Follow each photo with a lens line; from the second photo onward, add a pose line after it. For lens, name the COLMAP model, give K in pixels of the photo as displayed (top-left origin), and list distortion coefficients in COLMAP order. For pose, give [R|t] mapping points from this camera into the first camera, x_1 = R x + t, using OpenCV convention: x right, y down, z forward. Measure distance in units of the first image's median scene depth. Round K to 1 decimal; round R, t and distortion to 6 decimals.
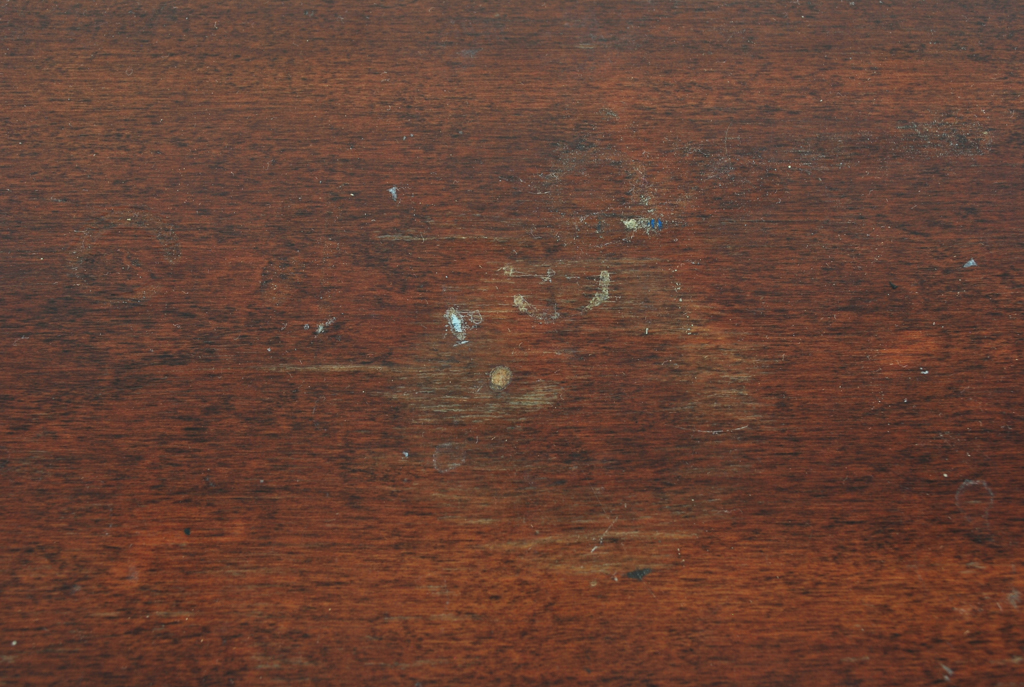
lens RADIAL K [[1711.2, 0, 513.2], [0, 1711.2, 344.4], [0, 0, 1]] dist [-0.033427, 0.000000]
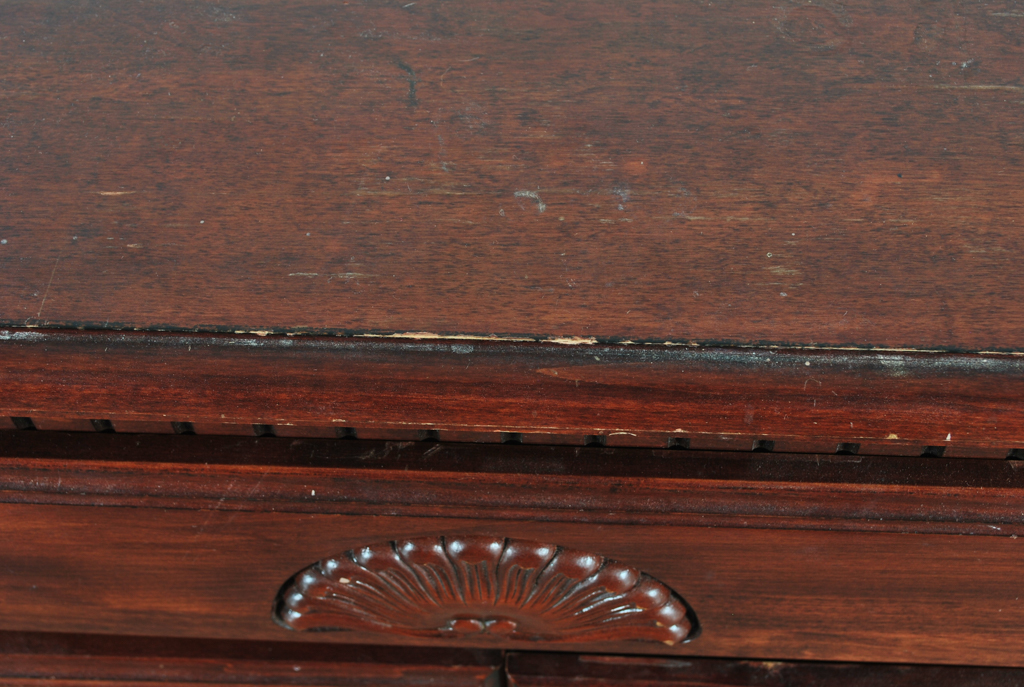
lens RADIAL K [[1711.2, 0, 511.0], [0, 1711.2, 343.2], [0, 0, 1]] dist [-0.033427, 0.000000]
pose [[0.997386, 0.008278, -0.071786, -0.393006], [-0.019659, 0.987032, -0.159313, 0.457606], [0.069537, 0.160308, 0.984615, -0.358169]]
